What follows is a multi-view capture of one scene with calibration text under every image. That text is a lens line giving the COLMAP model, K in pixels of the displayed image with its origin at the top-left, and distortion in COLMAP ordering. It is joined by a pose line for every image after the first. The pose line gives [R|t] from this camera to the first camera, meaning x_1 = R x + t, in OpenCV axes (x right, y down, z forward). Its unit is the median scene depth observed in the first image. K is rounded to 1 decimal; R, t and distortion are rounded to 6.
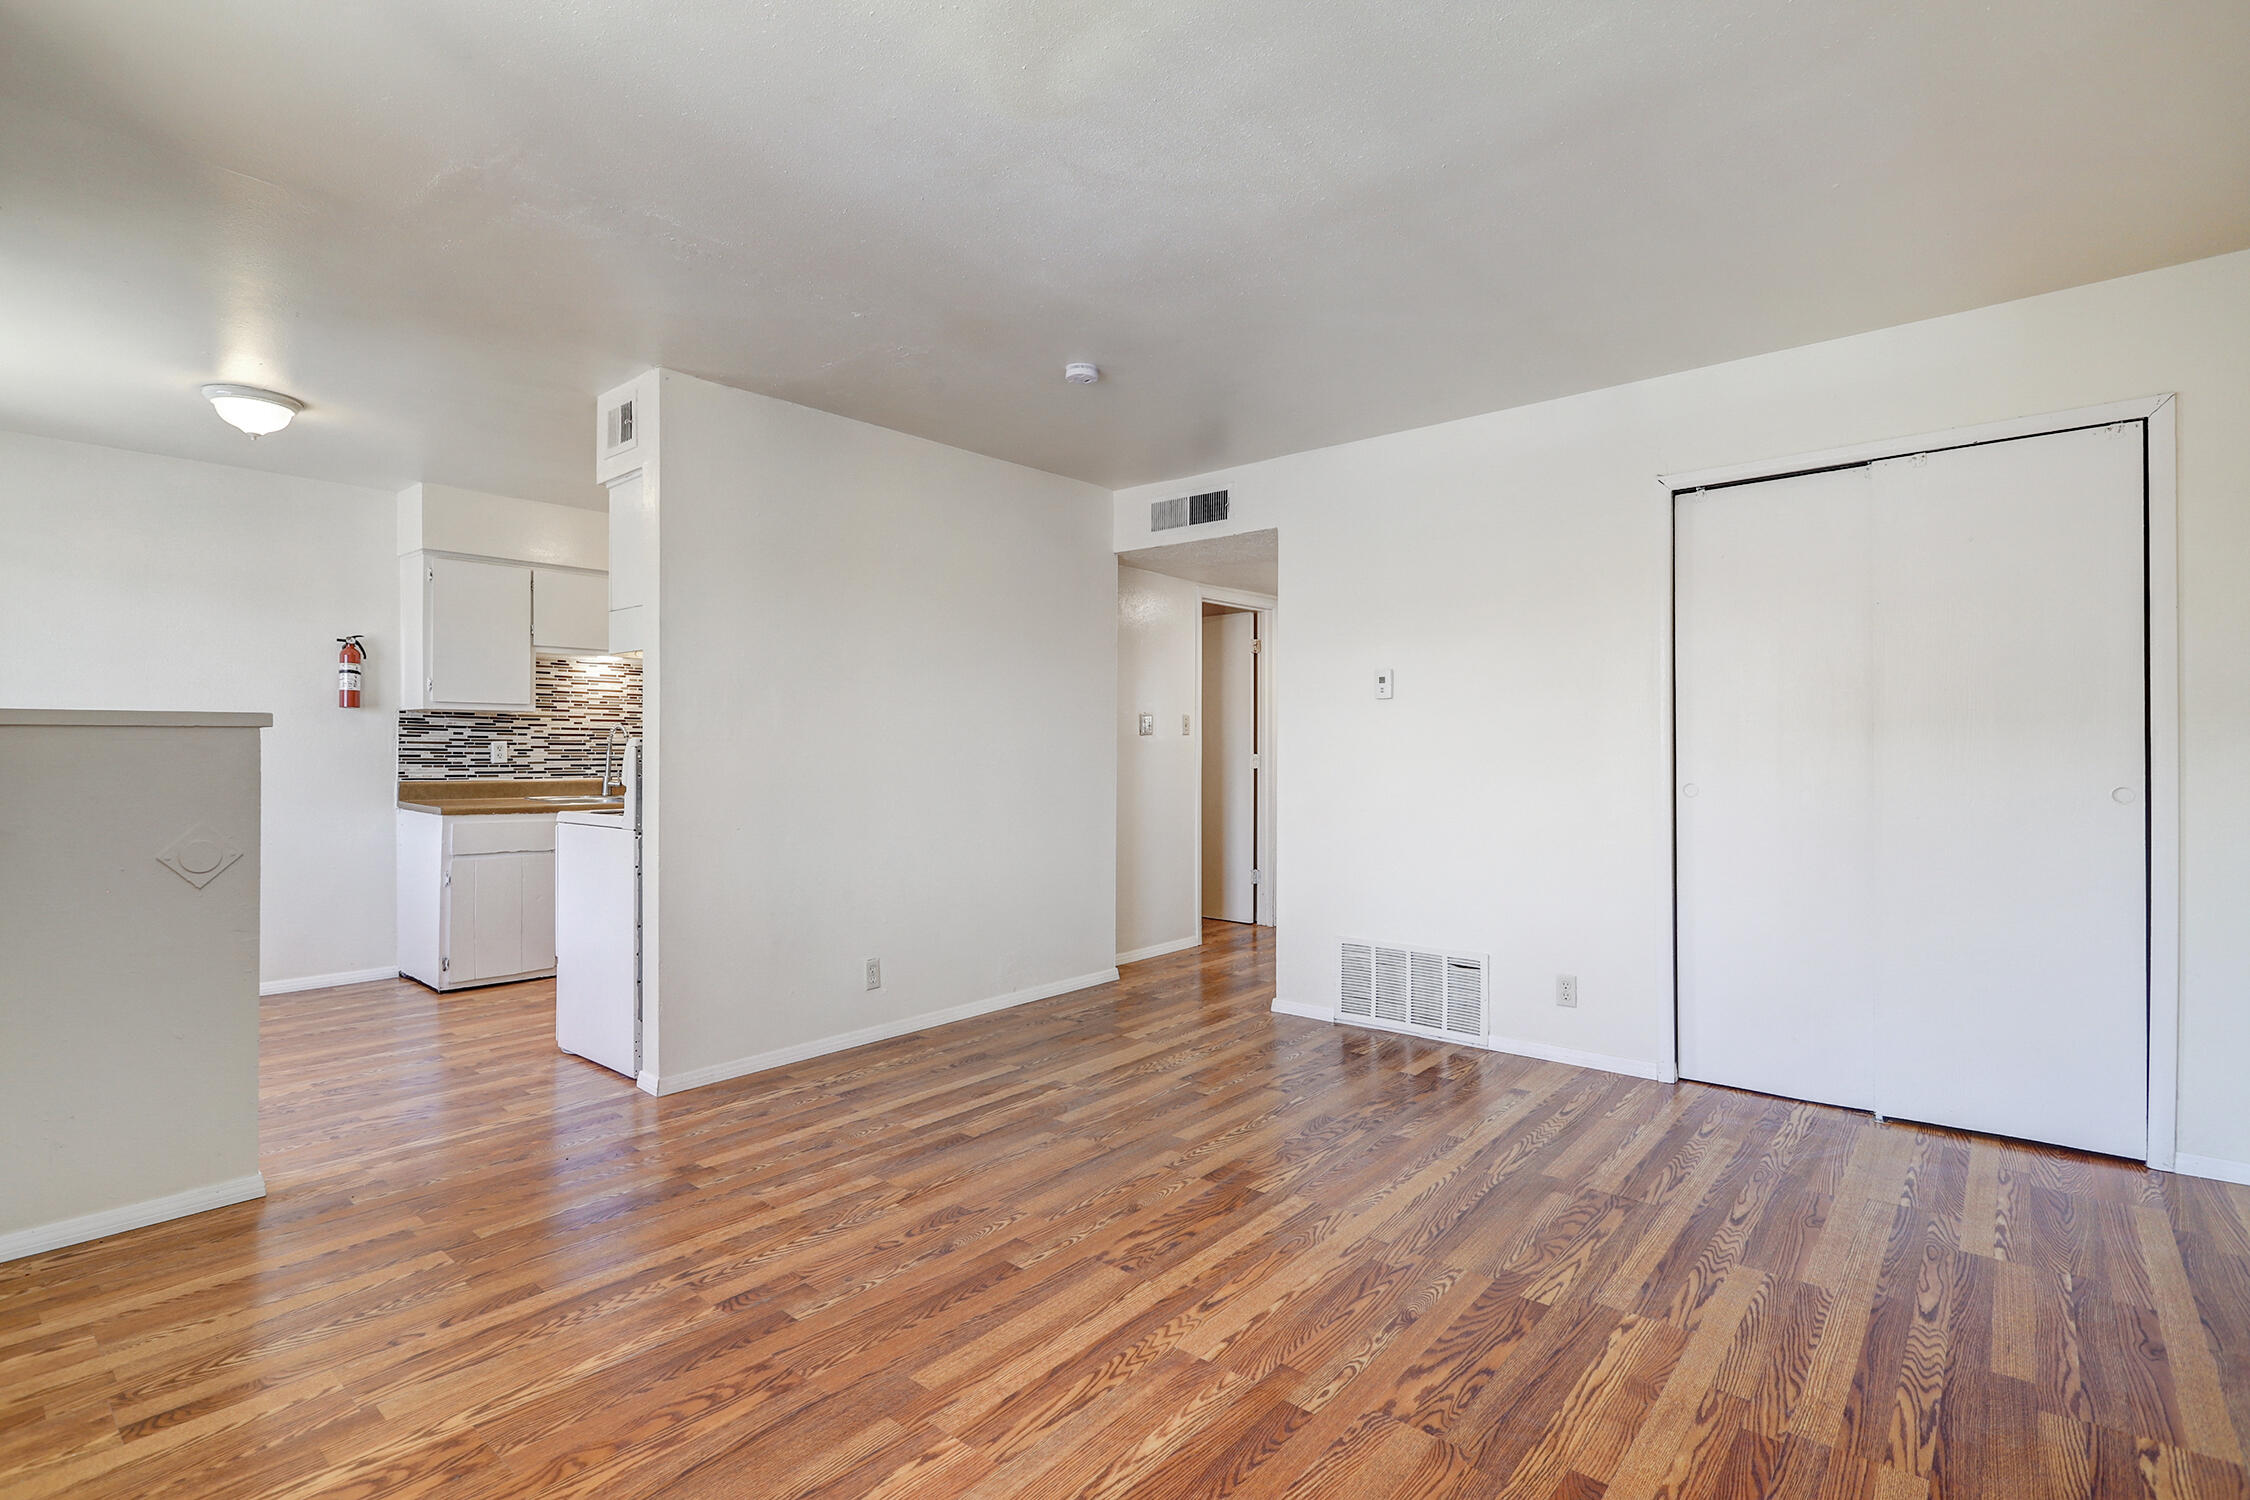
lens RADIAL K [[1069.2, 0, 1134.6], [0, 1069.2, 742.4], [0, 0, 1]] dist [-0.001198, 0.000476]
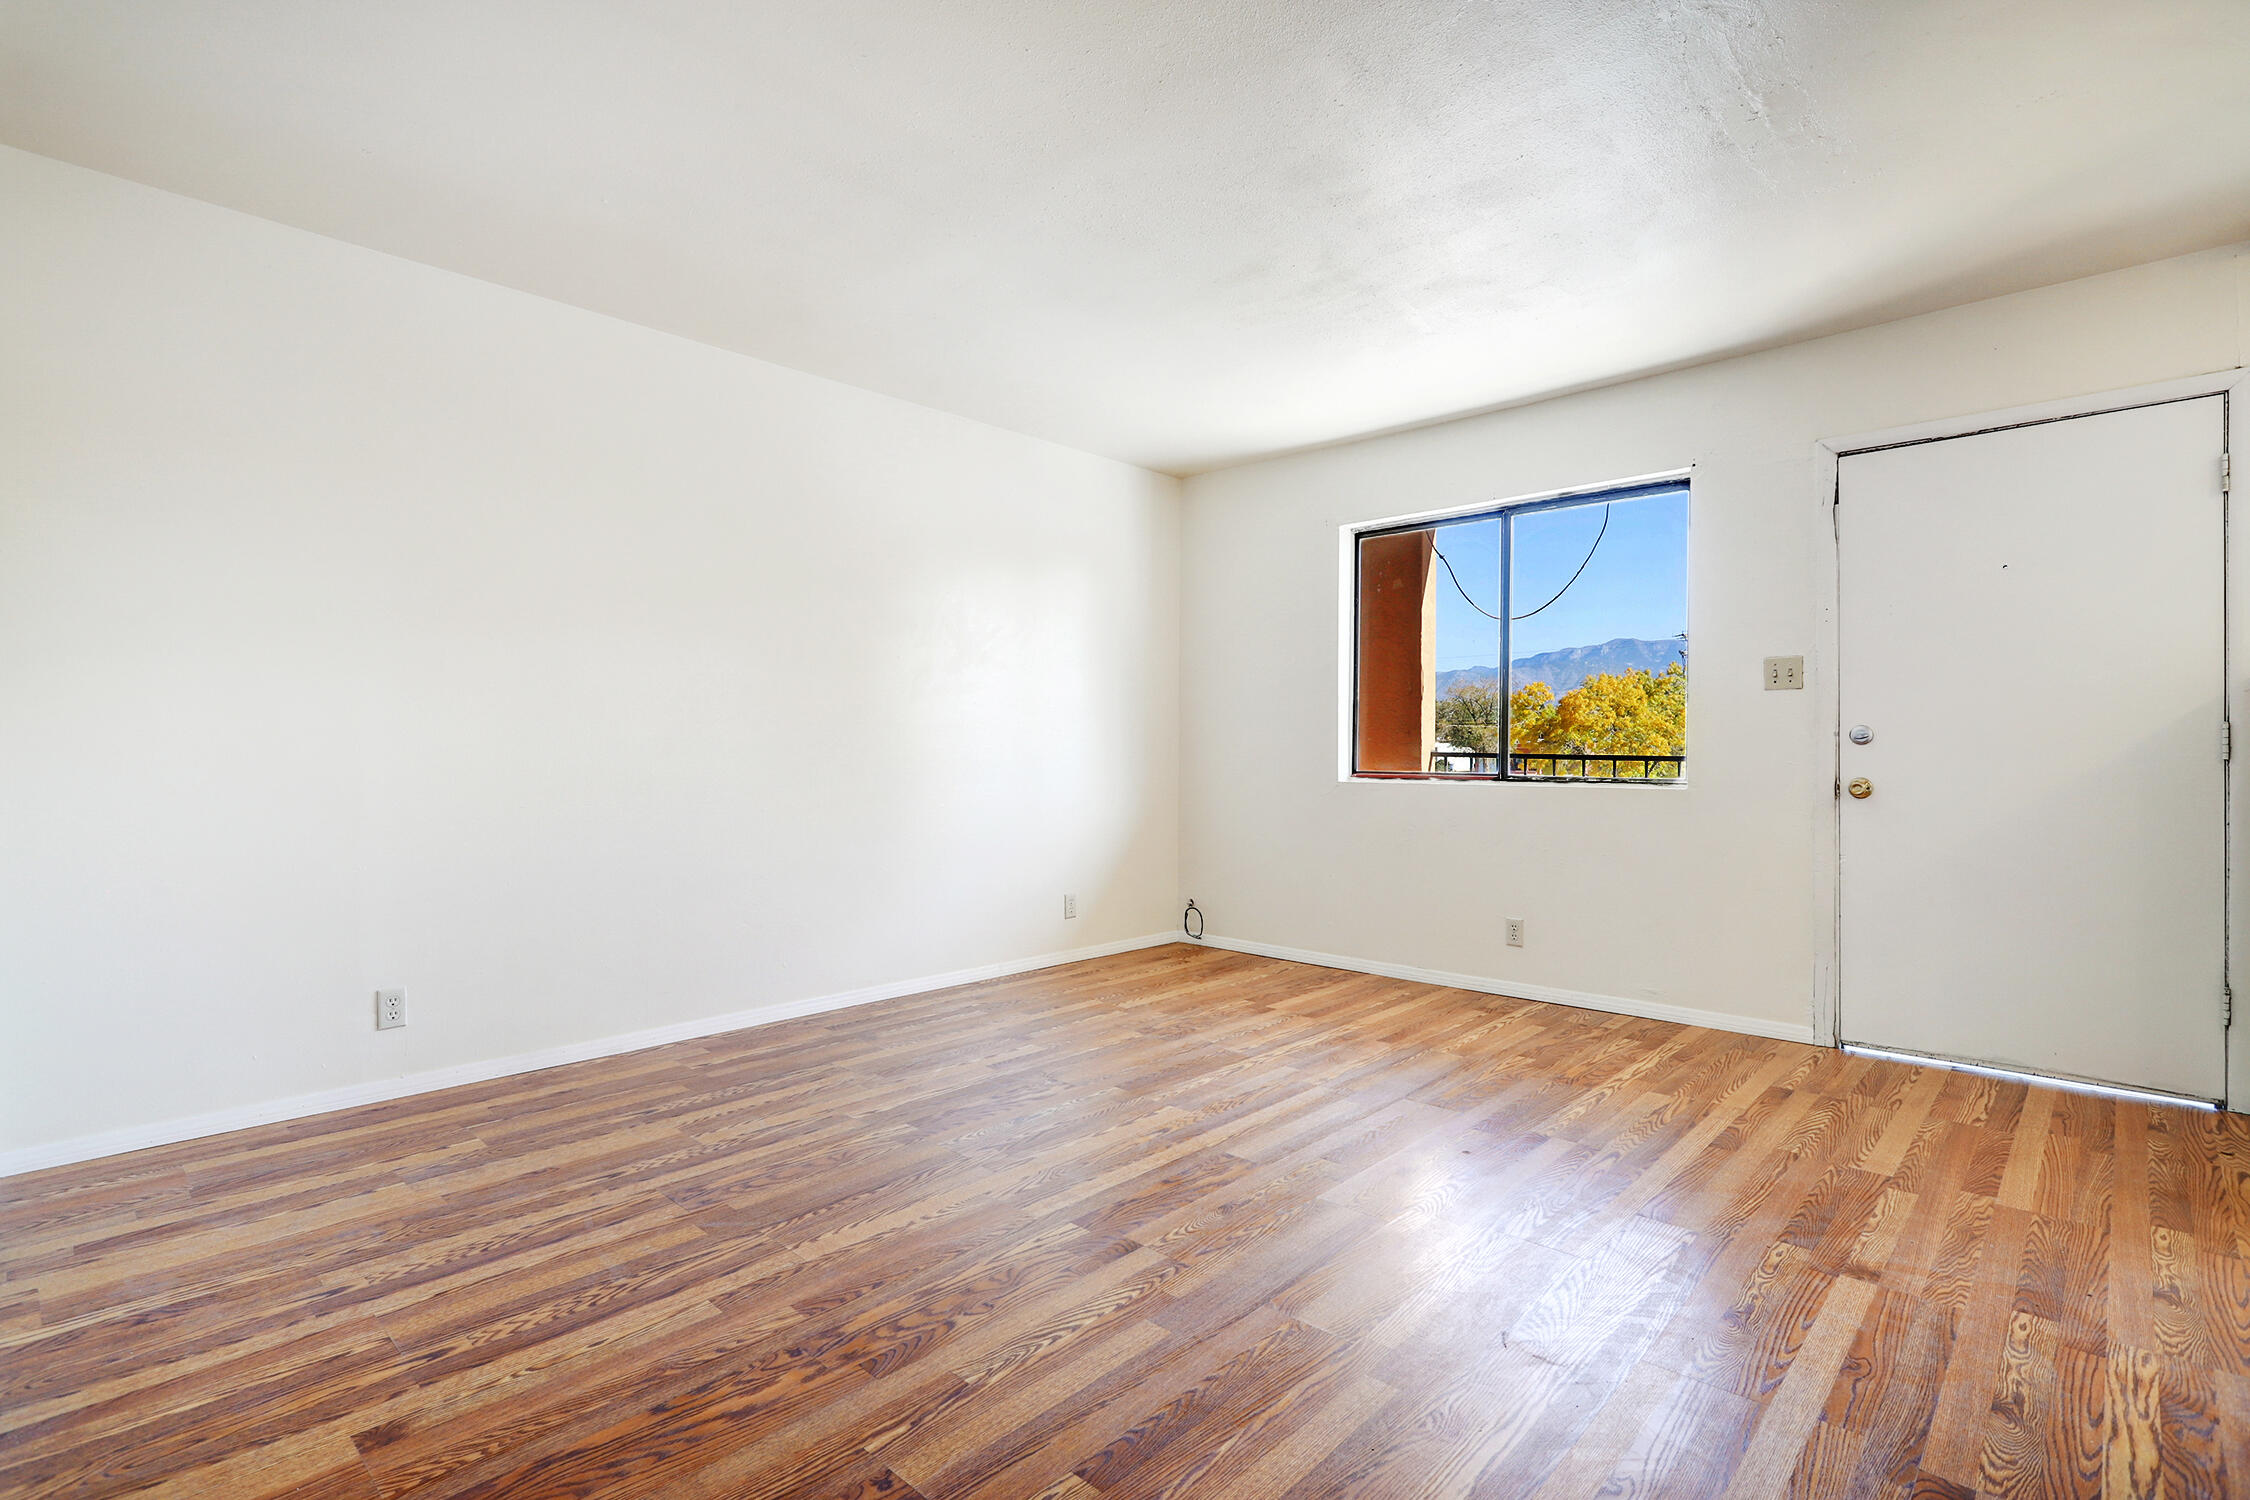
lens RADIAL K [[1055.1, 0, 1125.0], [0, 1055.1, 750.0], [0, 0, 1]] dist [-0.001126, -0.000696]
pose [[-0.998207, 0.002928, 0.059791, 0.028796], [0.002402, 0.999958, -0.008862, 0.059232], [-0.059814, -0.008702, -0.998172, 1.807497]]
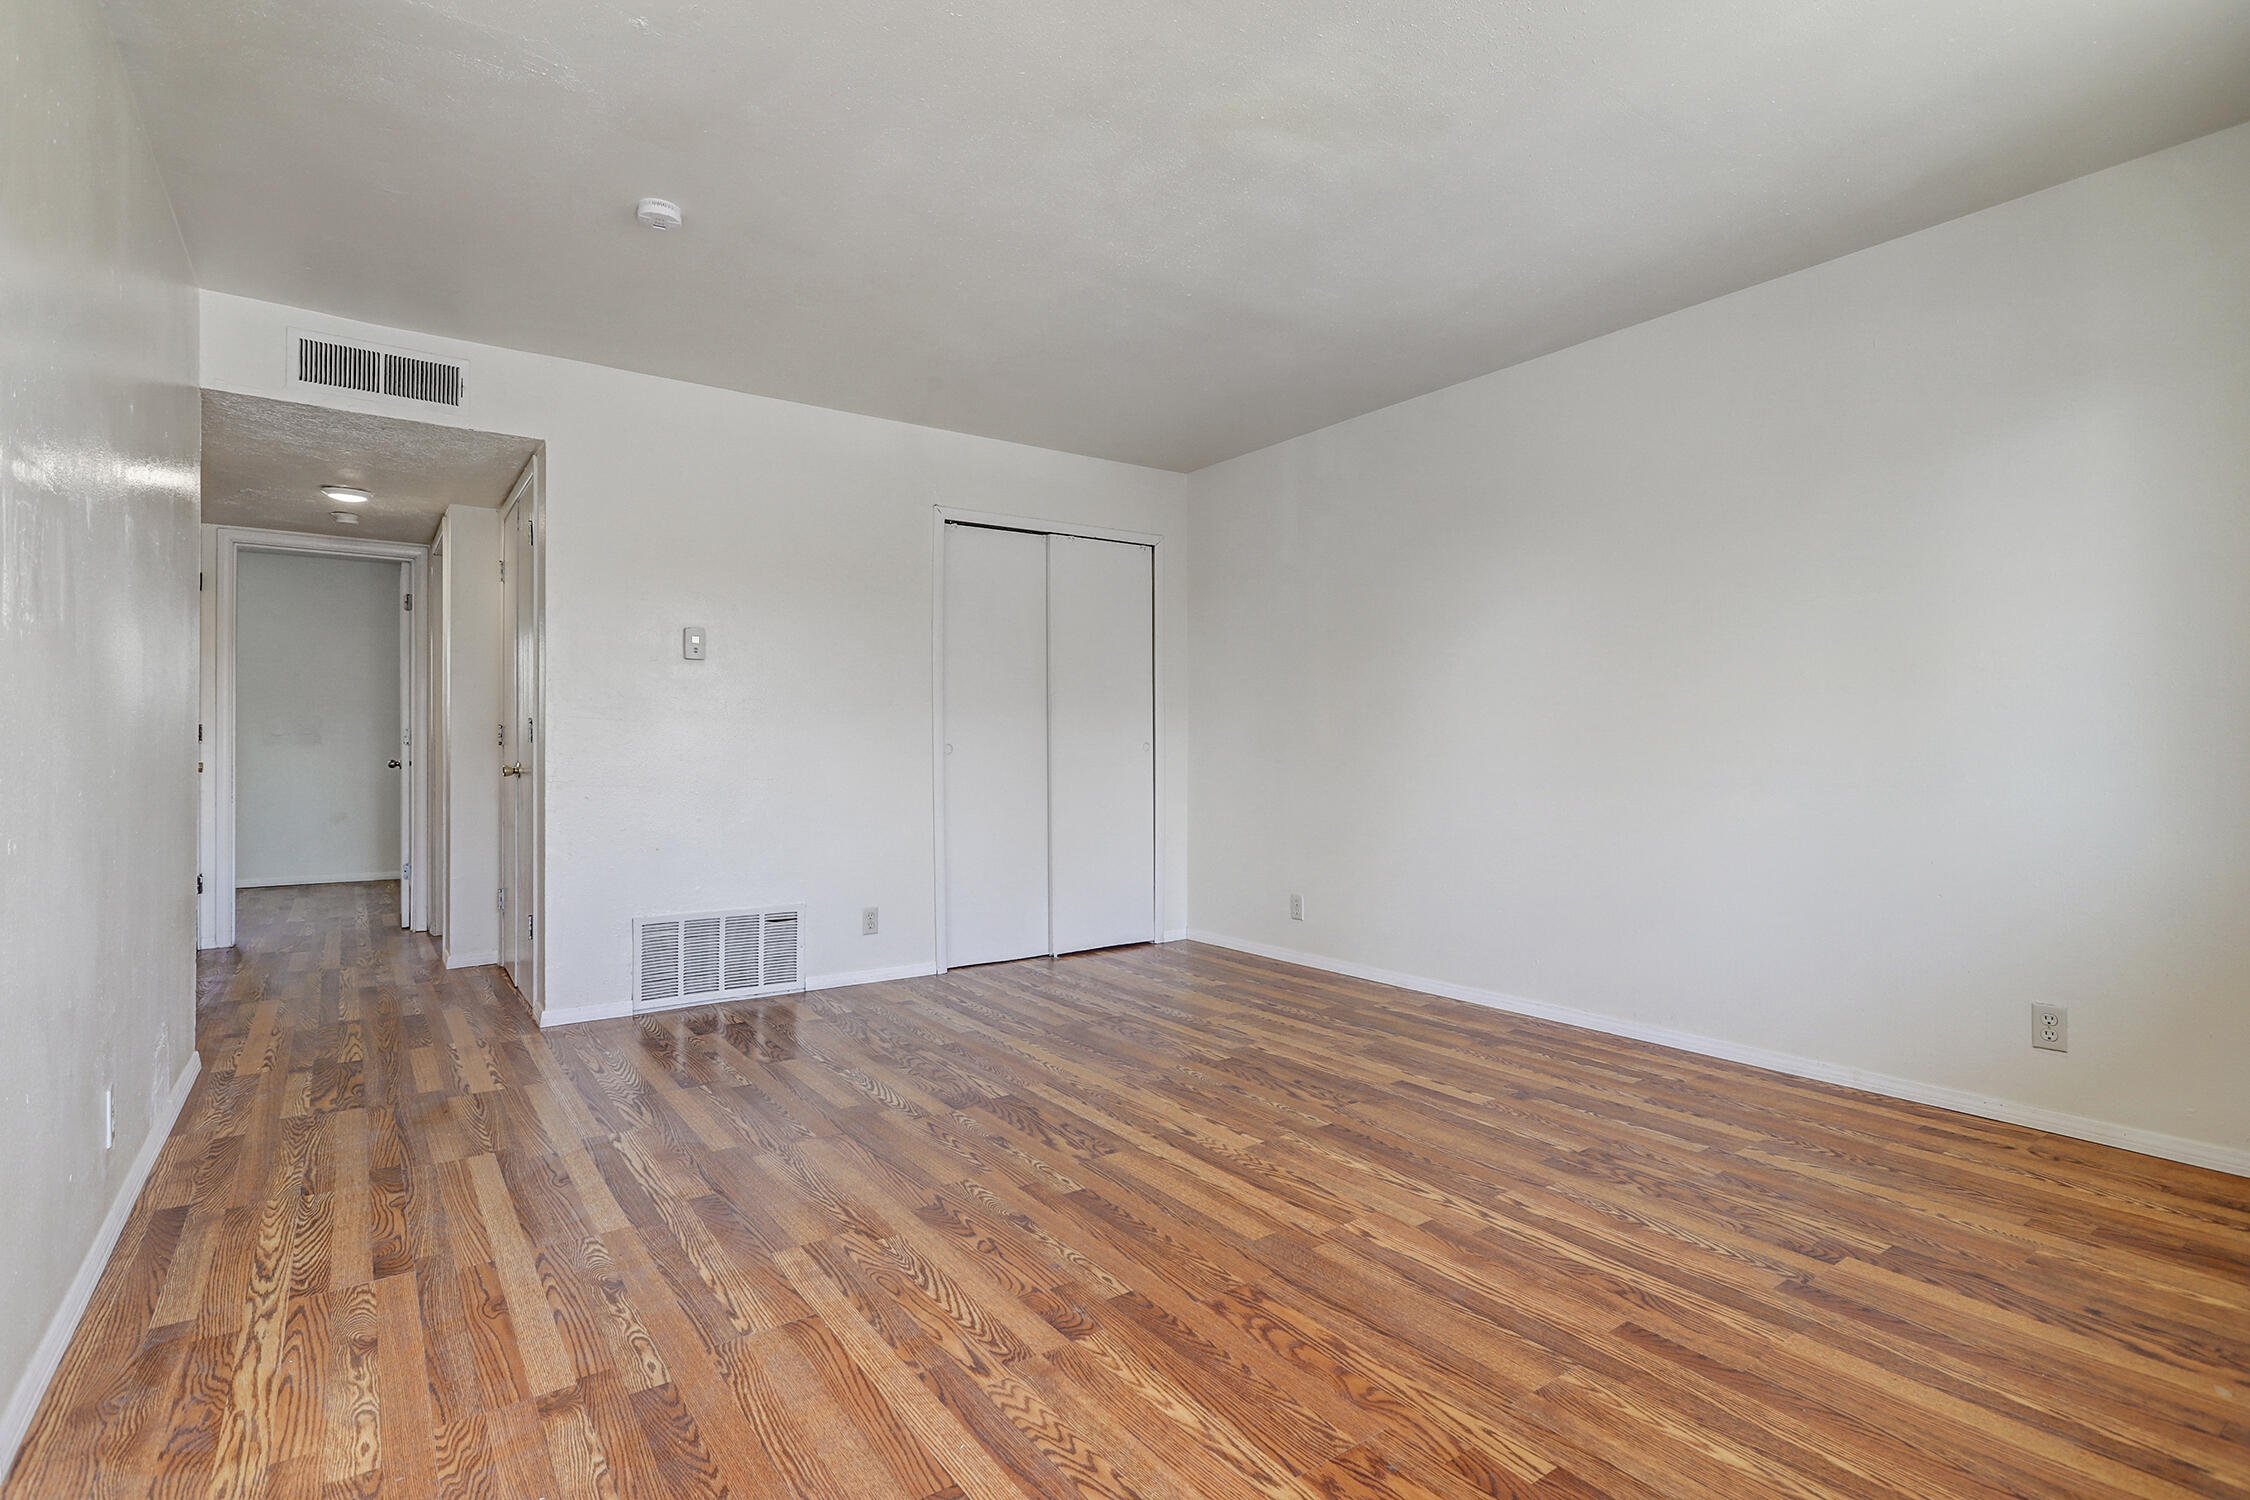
lens RADIAL K [[1069.2, 0, 1134.6], [0, 1069.2, 742.4], [0, 0, 1]] dist [-0.001198, 0.000476]
pose [[0.239043, 0.009376, 0.970964, -0.931595], [-0.006768, 0.999945, -0.007990, 0.059381], [-0.970986, -0.004661, 0.239093, 0.601073]]
